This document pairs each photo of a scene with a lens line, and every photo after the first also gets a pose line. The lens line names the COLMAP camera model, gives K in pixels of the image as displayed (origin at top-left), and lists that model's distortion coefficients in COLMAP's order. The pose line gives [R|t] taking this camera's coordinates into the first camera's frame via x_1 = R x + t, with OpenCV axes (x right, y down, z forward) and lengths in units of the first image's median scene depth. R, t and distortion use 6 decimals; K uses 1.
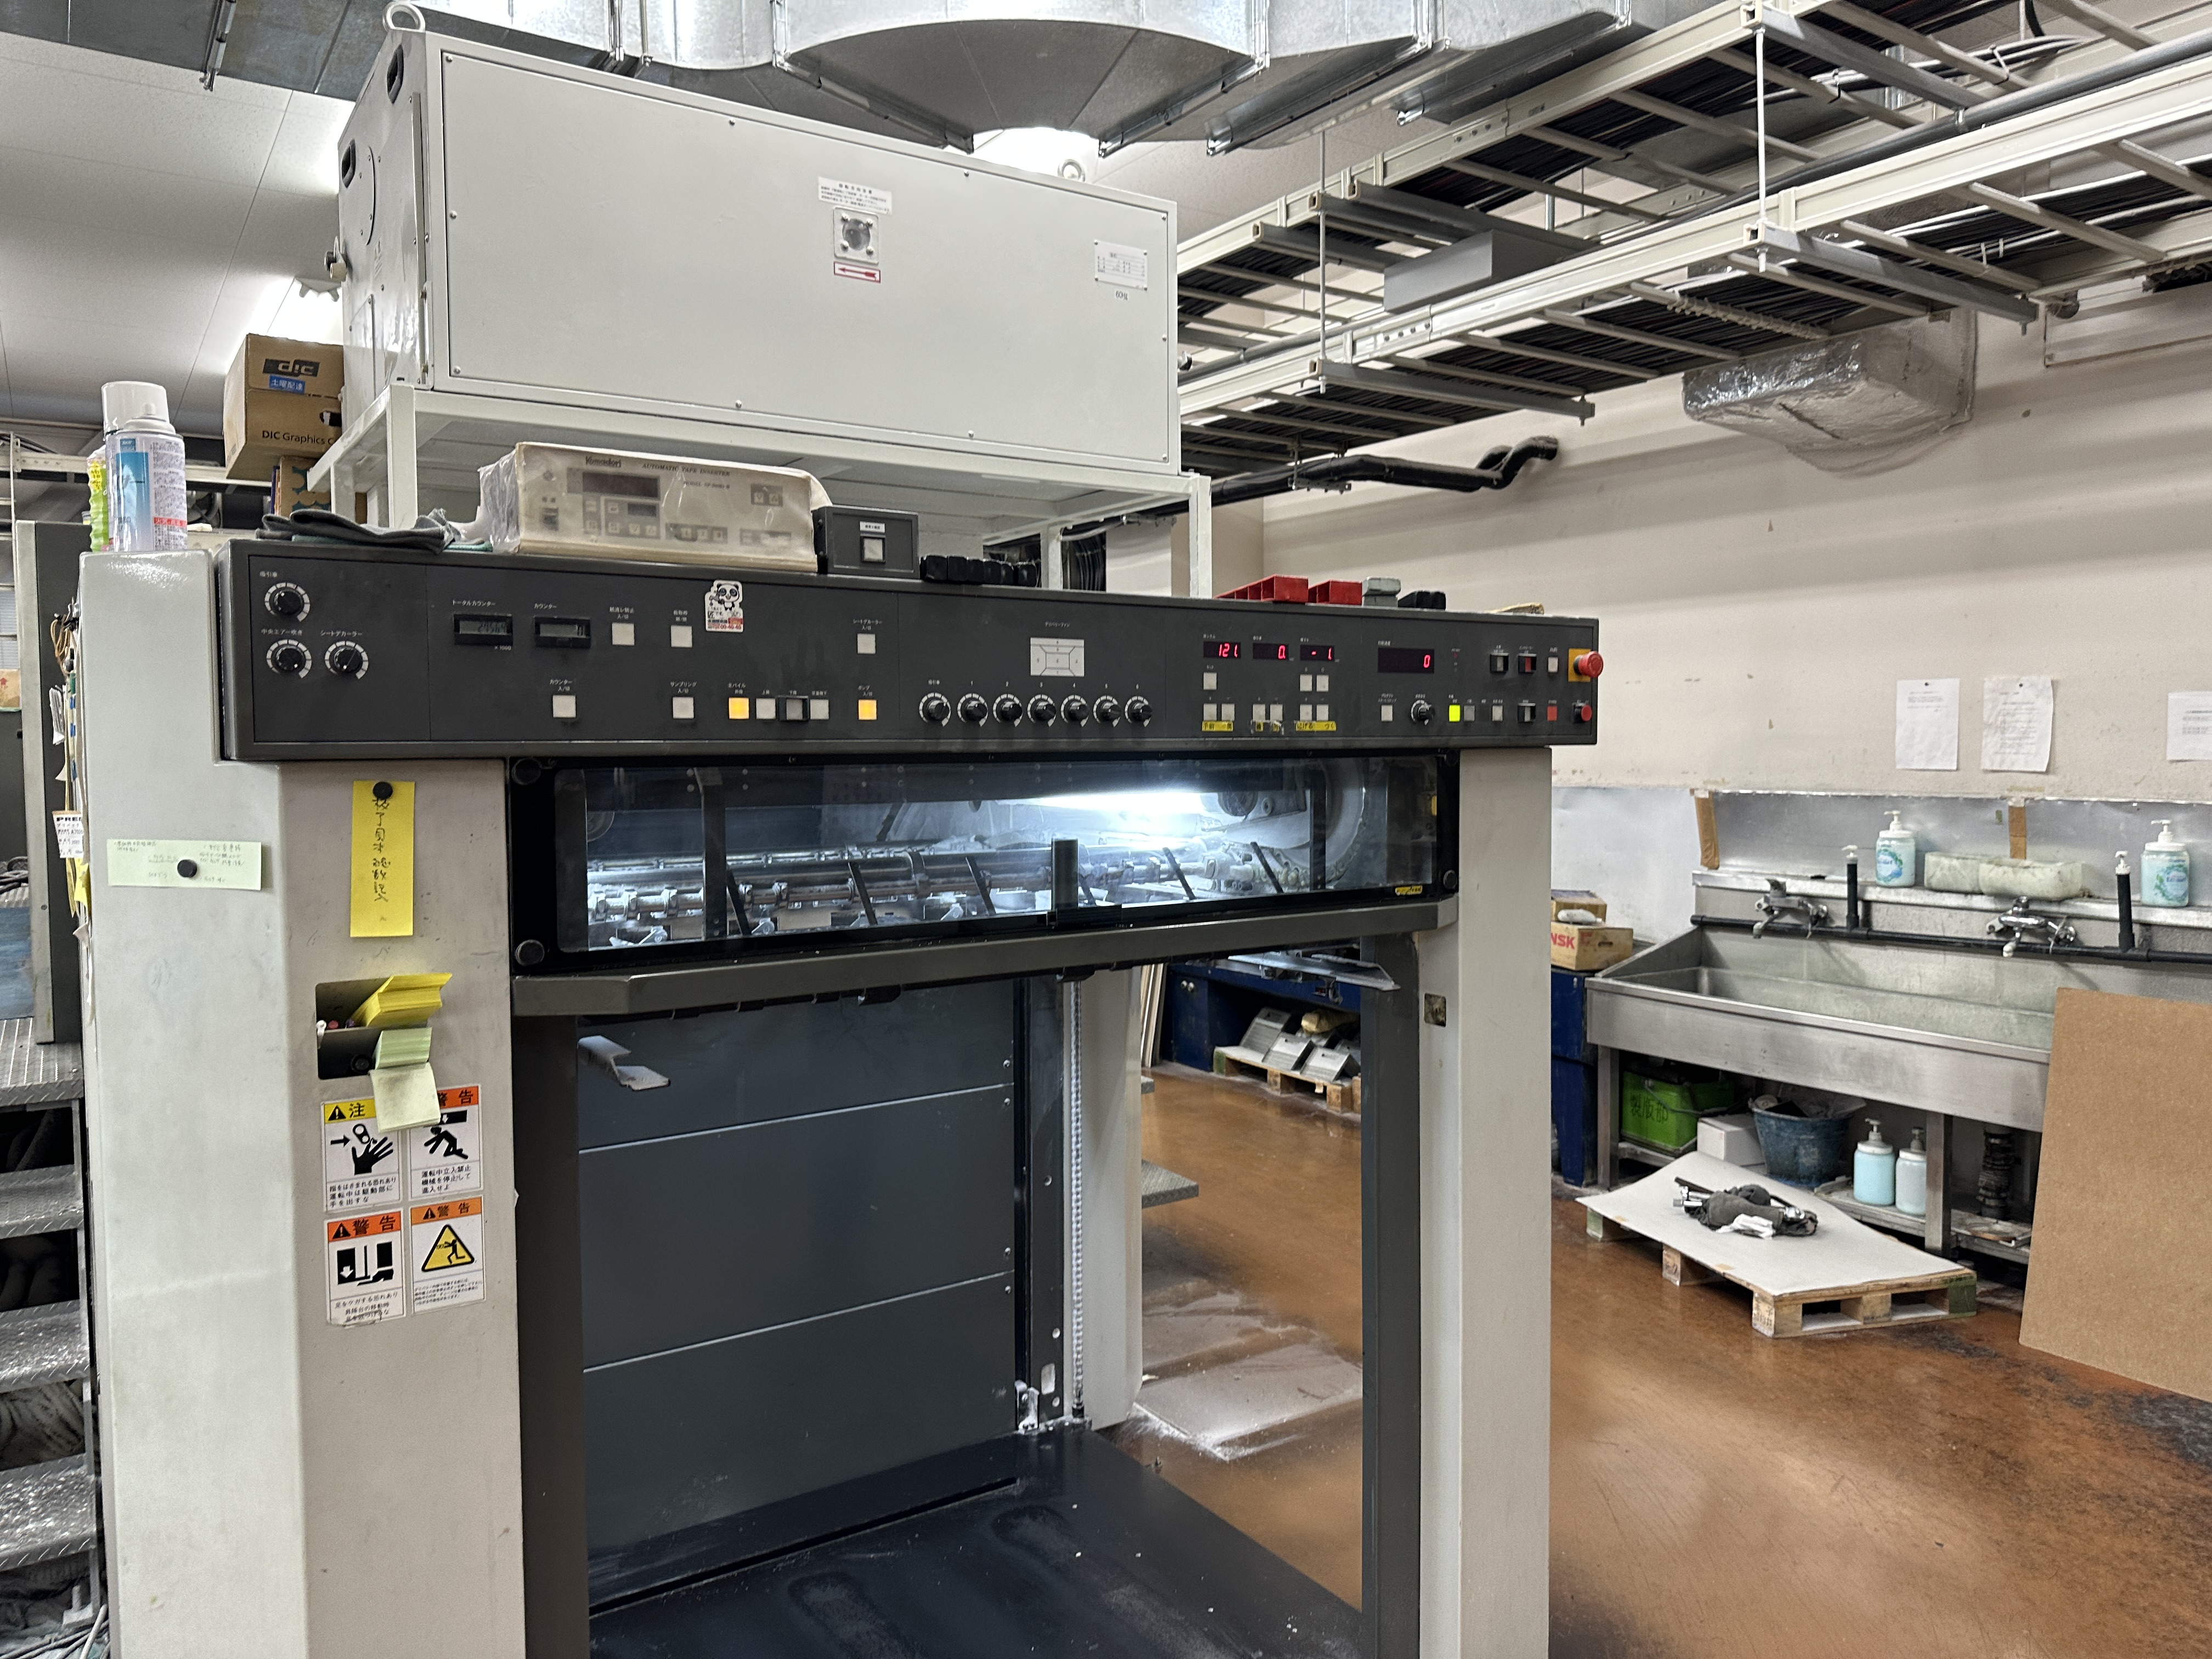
lens RADIAL K [[1578.0, 0, 1119.9], [0, 1578.0, 828.6], [0, 0, 1]] dist [0.065589, -0.084656]
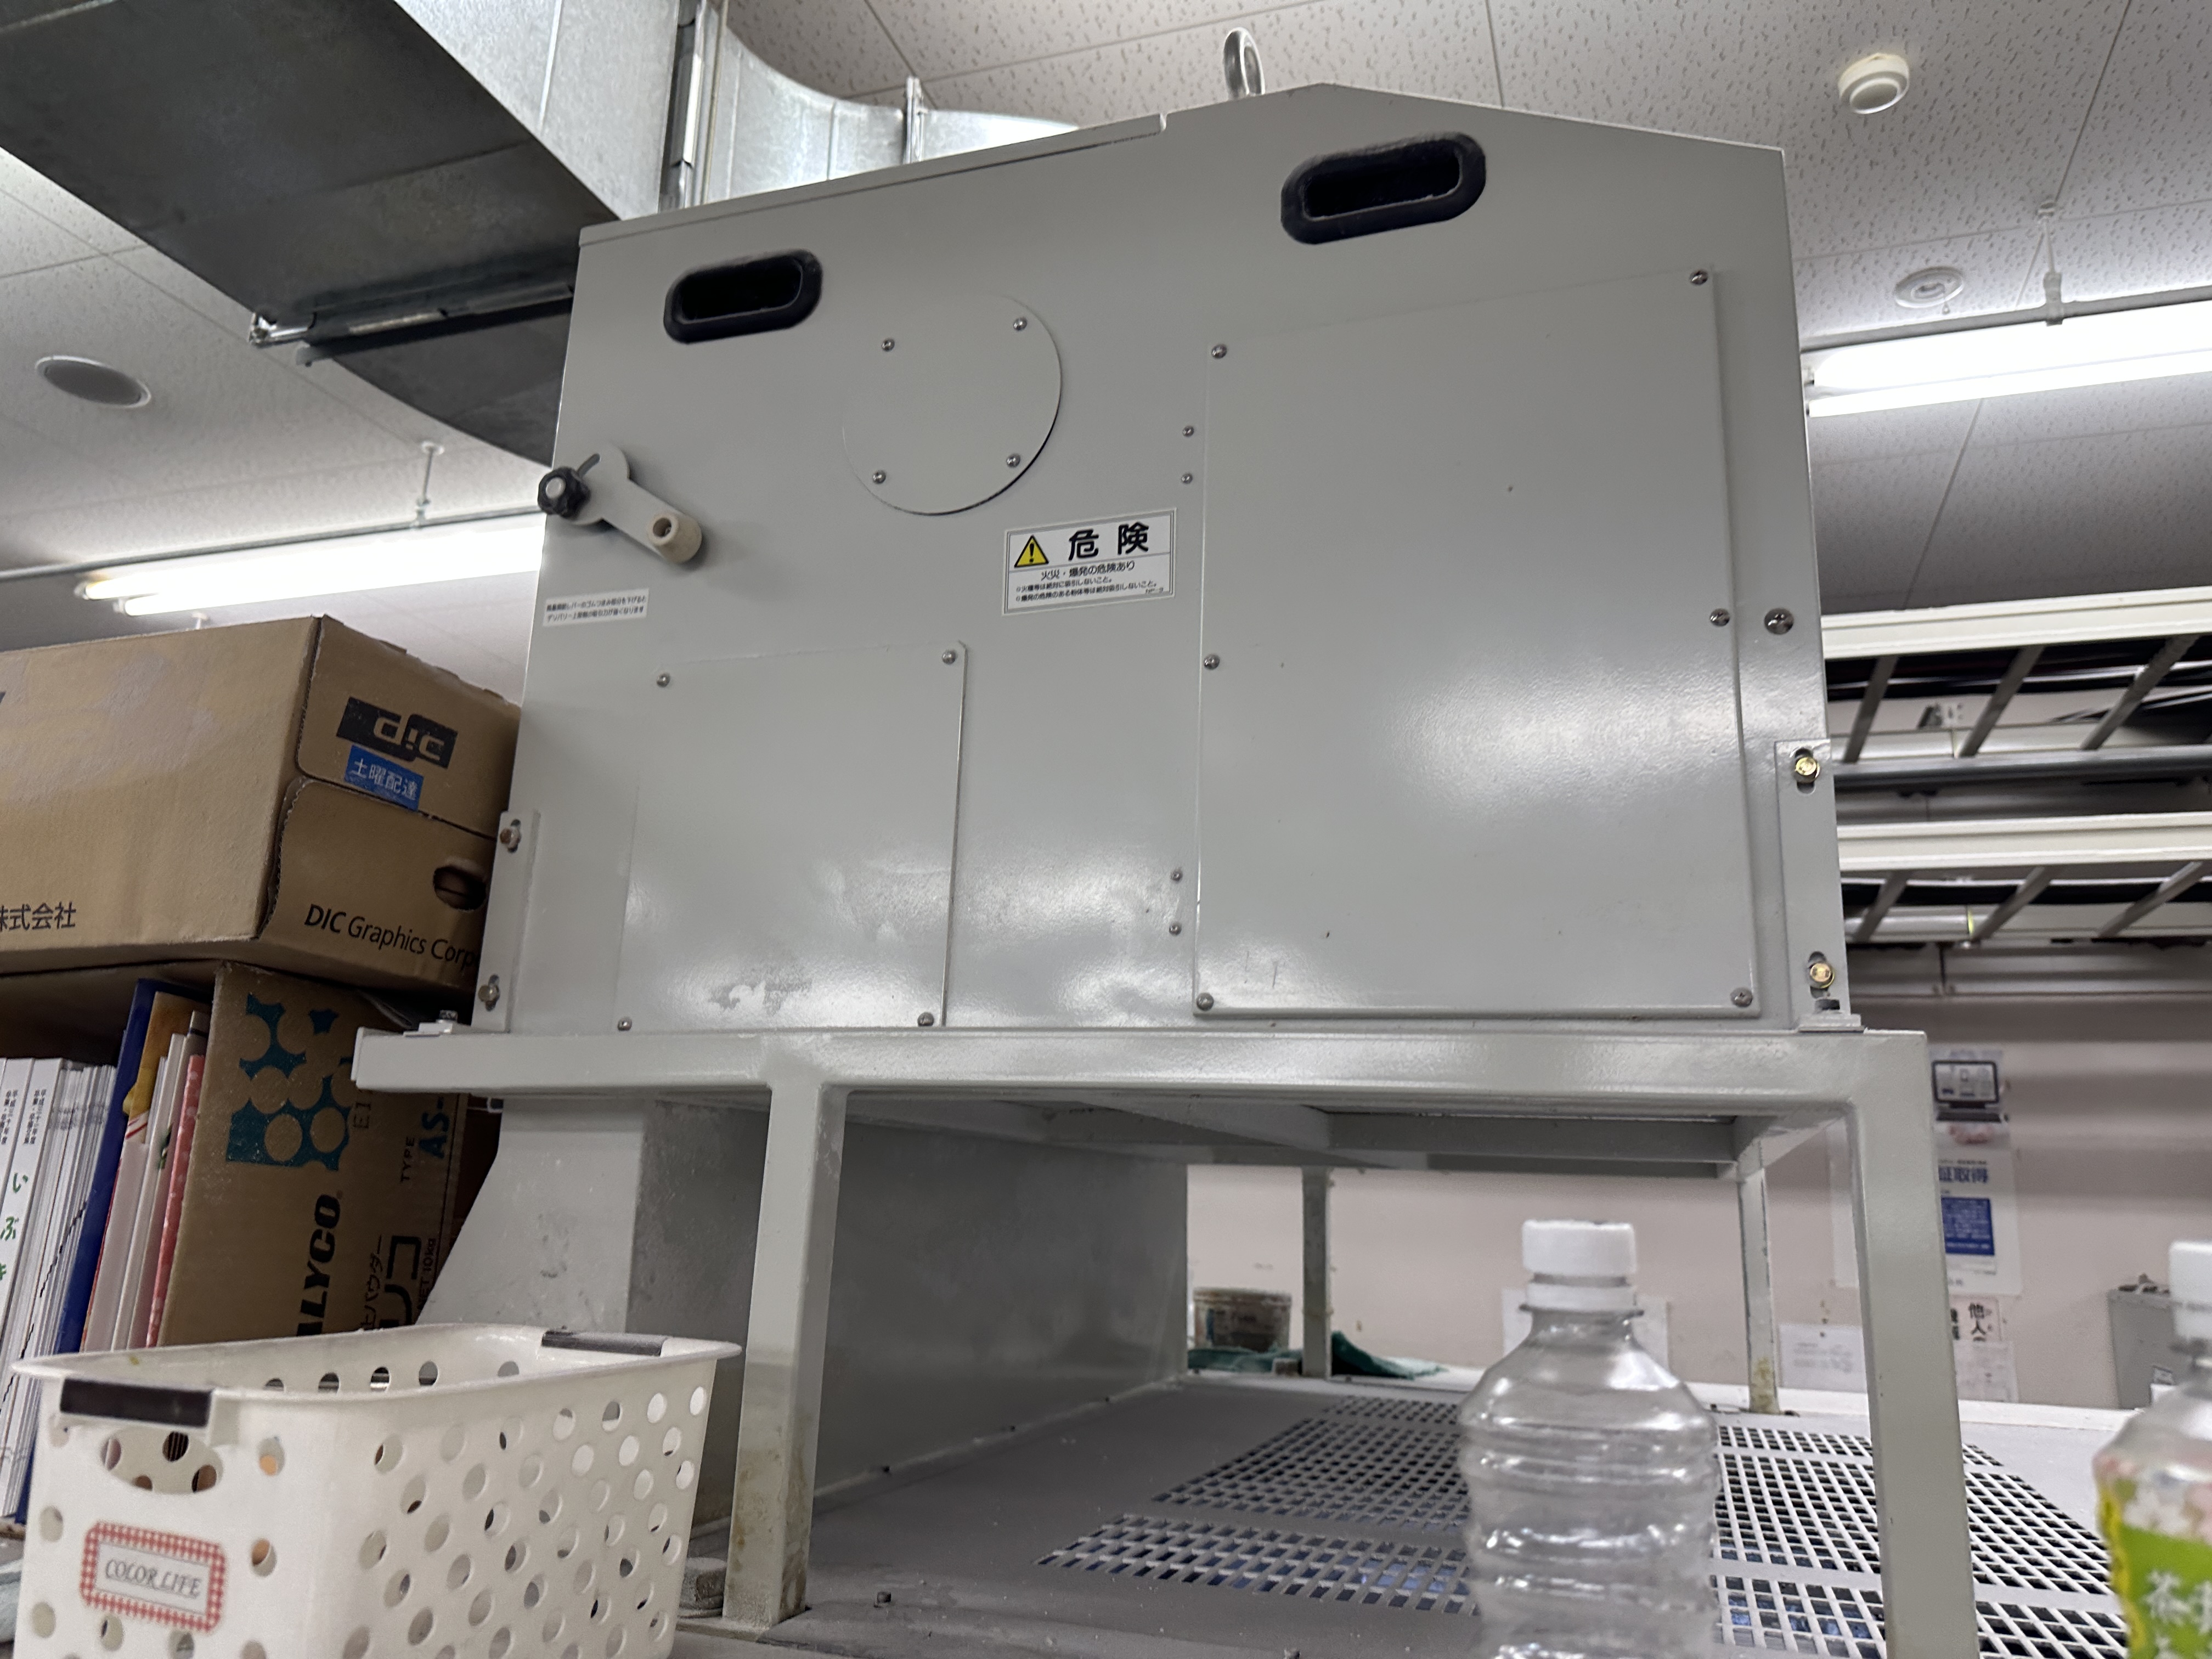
lens RADIAL K [[1578.0, 0, 1161.7], [0, 1578.0, 798.1], [0, 0, 1]] dist [0.065589, -0.084656]
pose [[0.783684, 0.188505, 0.591865, -0.457616], [-0.007450, 0.955624, -0.294495, -0.134149], [-0.621115, 0.226382, 0.750312, 0.492378]]
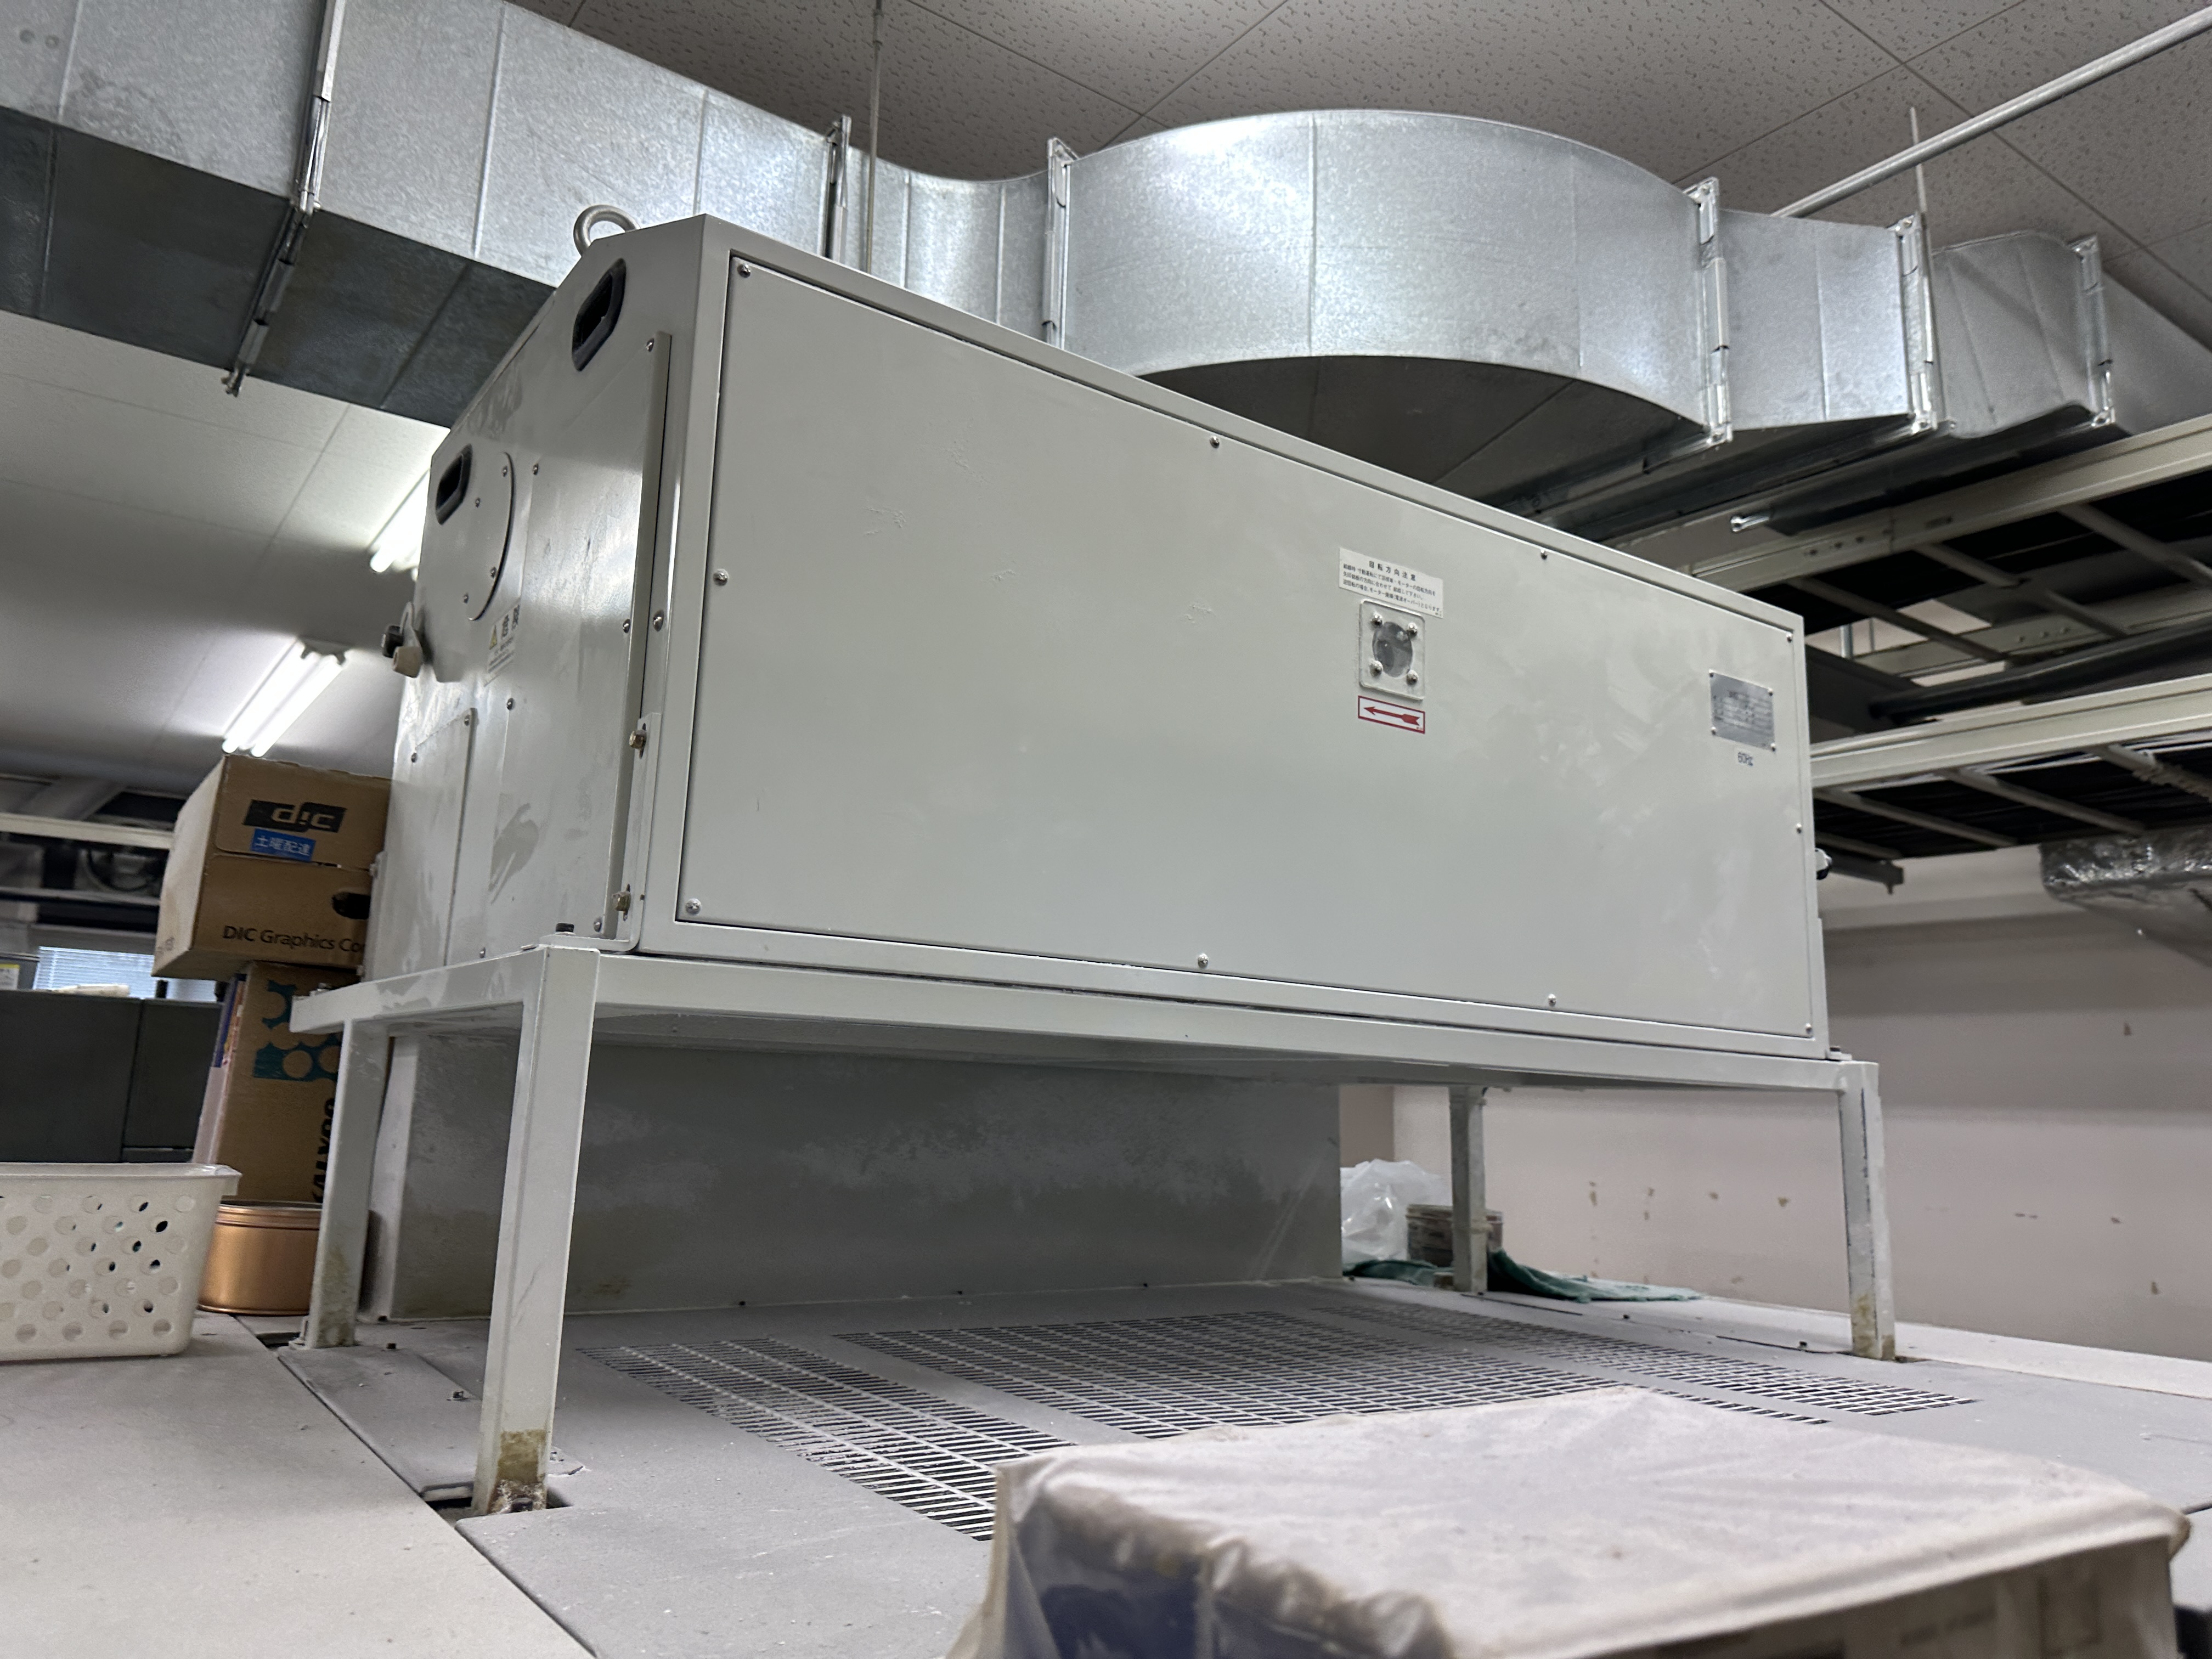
lens RADIAL K [[1578.0, 0, 1087.5], [0, 1578.0, 827.2], [0, 0, 1]] dist [0.065589, -0.084656]
pose [[0.998754, 0.048304, 0.012524, -0.188730], [-0.044138, 0.972214, -0.229896, -0.128883], [-0.023281, 0.229057, 0.973135, 0.341315]]
